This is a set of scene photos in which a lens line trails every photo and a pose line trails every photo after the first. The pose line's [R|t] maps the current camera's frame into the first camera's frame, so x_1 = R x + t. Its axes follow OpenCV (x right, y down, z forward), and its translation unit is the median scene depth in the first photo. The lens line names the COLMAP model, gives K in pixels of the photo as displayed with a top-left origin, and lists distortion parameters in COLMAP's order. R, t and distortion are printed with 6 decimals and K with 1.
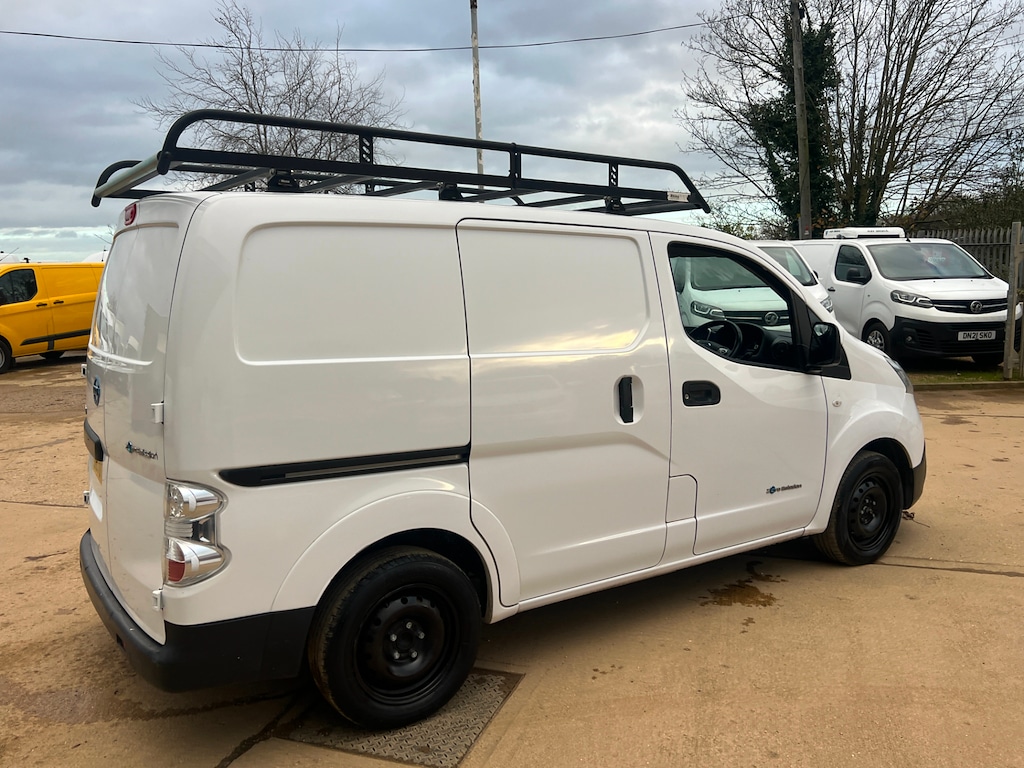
lens RADIAL K [[813.5, 0, 518.6], [0, 813.5, 390.1], [0, 0, 1]] dist [0.052932, -0.054861]
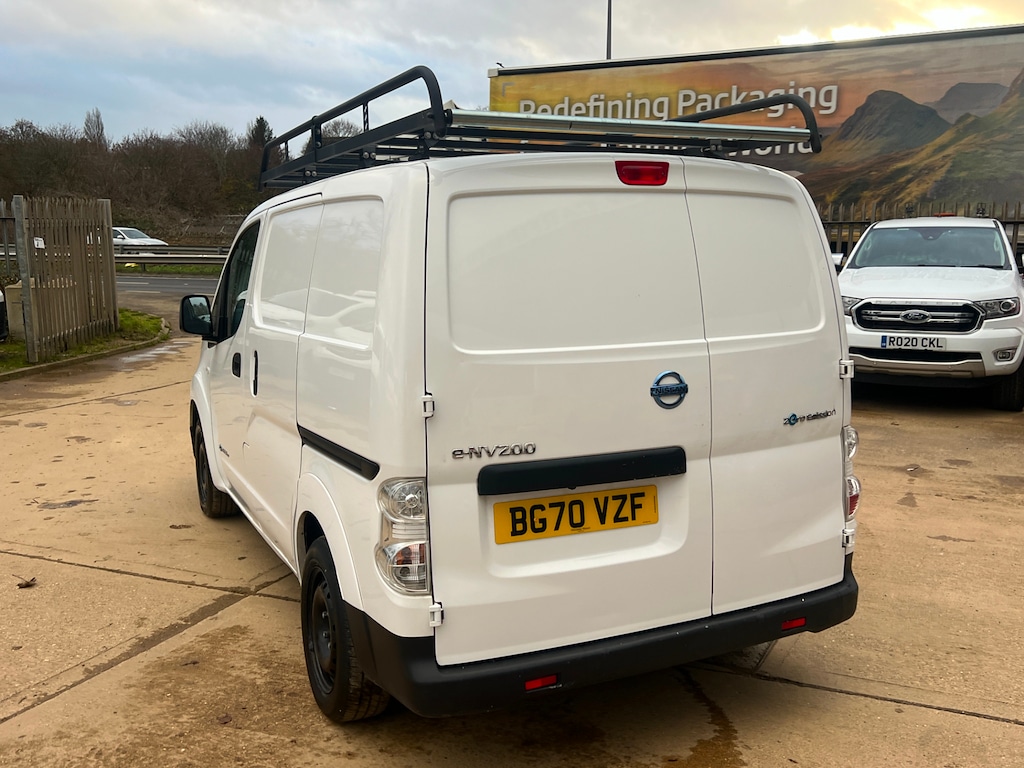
lens RADIAL K [[958.7, 0, 515.2], [0, 958.7, 388.4], [0, 0, 1]] dist [0.110820, -0.198637]
pose [[0.156845, -0.137461, 0.978010, -1.219672], [0.140960, 0.983244, 0.115591, -0.109731], [-0.977512, 0.119730, 0.173593, 0.821377]]
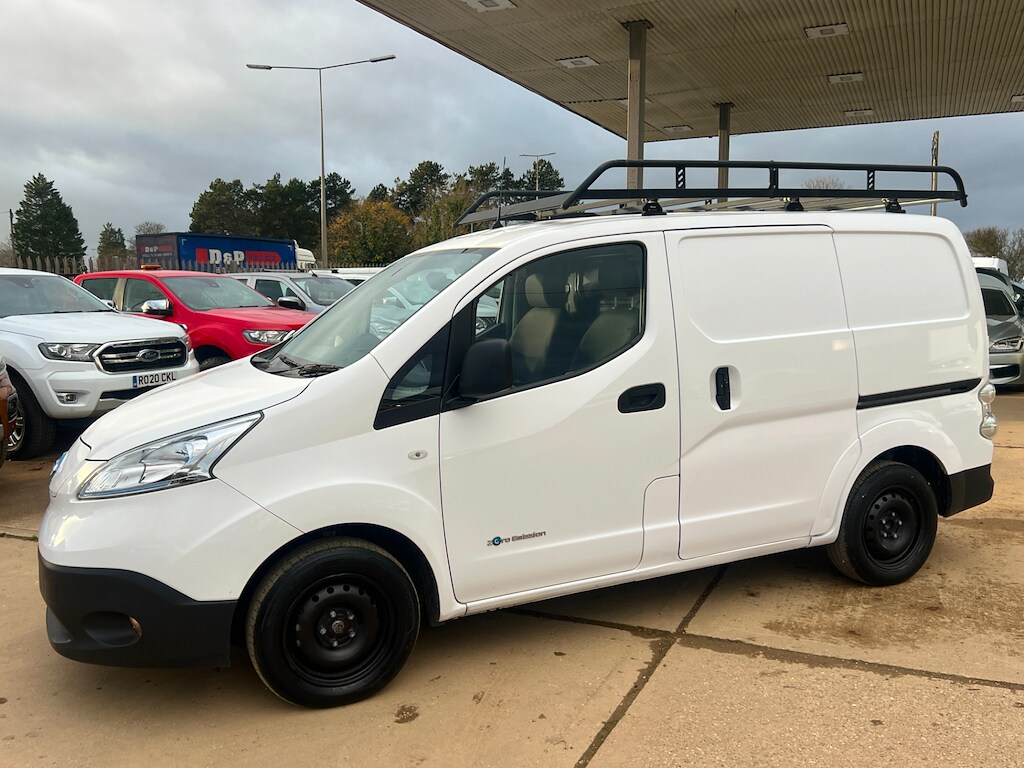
lens RADIAL K [[900.3, 0, 519.6], [0, 900.3, 385.4], [0, 0, 1]] dist [0.071587, -0.090752]
pose [[-0.985461, 0.014063, 0.169318, -0.084978], [0.056011, 0.967746, 0.245621, -0.328850], [-0.160403, 0.251534, -0.954464, 2.417288]]
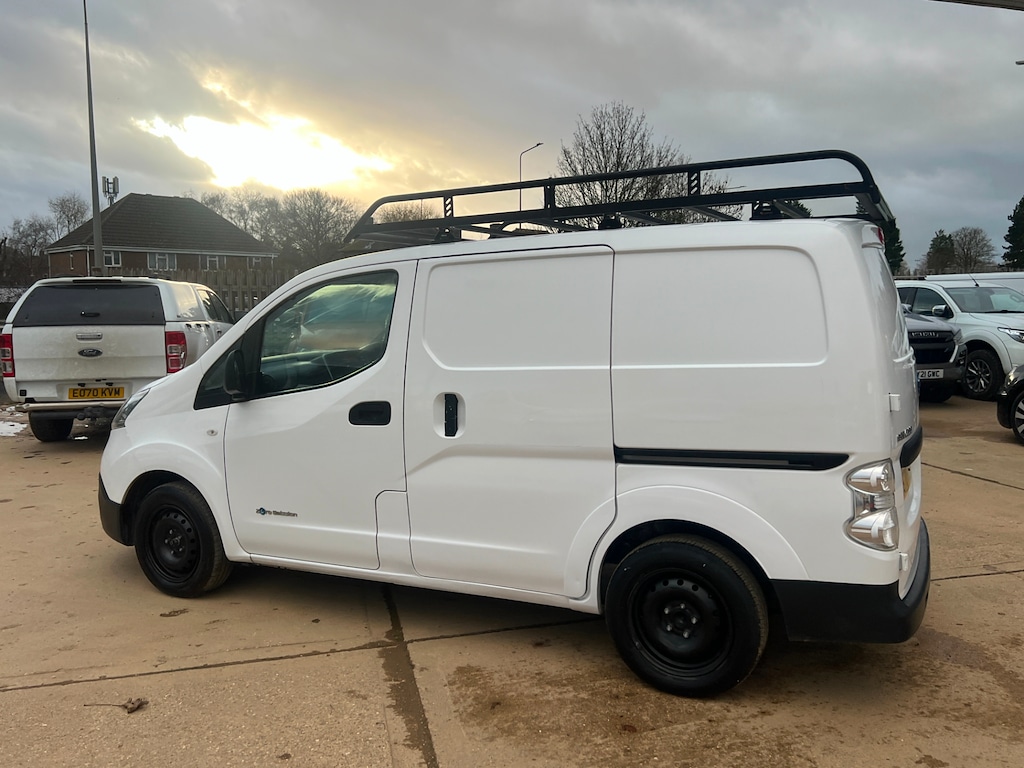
lens RADIAL K [[830.4, 0, 517.5], [0, 830.4, 371.9], [0, 0, 1]] dist [0.059579, -0.066852]
pose [[-0.481602, -0.055410, 0.874636, -1.072459], [0.142498, 0.979767, 0.140535, -0.221819], [-0.864727, 0.192316, -0.463962, 1.707548]]
